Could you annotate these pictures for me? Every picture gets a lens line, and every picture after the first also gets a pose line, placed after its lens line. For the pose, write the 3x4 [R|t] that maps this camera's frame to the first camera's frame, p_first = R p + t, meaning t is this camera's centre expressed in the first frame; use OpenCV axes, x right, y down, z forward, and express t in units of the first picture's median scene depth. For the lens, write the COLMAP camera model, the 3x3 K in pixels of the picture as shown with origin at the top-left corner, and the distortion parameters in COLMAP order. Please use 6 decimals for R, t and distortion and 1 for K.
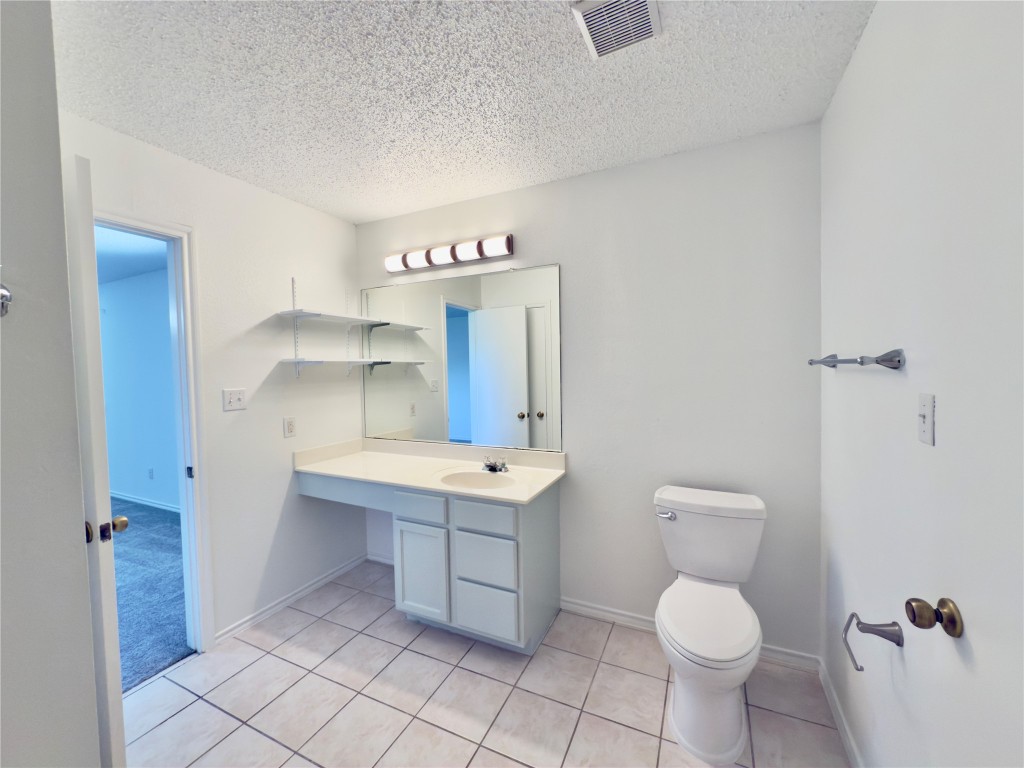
lens RADIAL K [[409.2, 0, 513.8], [0, 409.2, 387.5], [0, 0, 1]] dist [-0.001141, 0.000710]
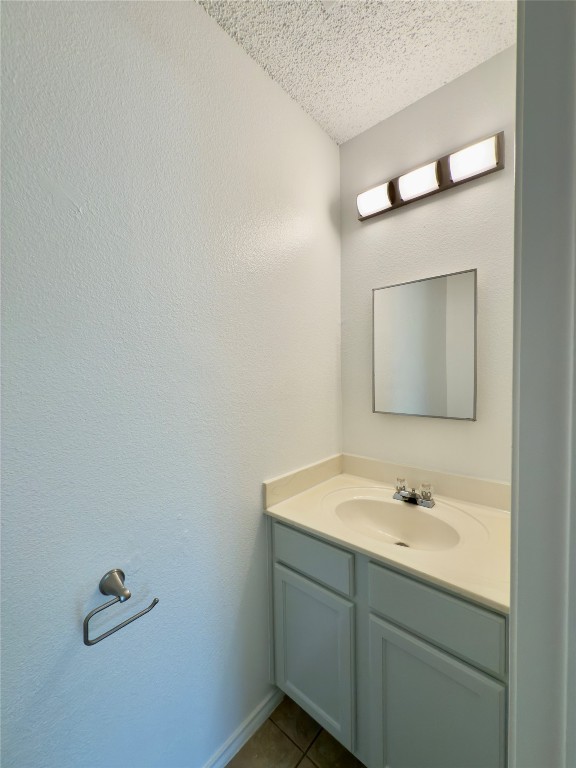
lens RADIAL K [[306.9, 0, 286.5], [0, 306.9, 383.6], [0, 0, 1]] dist [-0.001141, 0.000710]
pose [[0.970570, 0.010325, -0.240599, -0.143382], [-0.010609, 0.999944, 0.000116, 0.002407], [0.240587, 0.002440, 0.970625, 0.475676]]
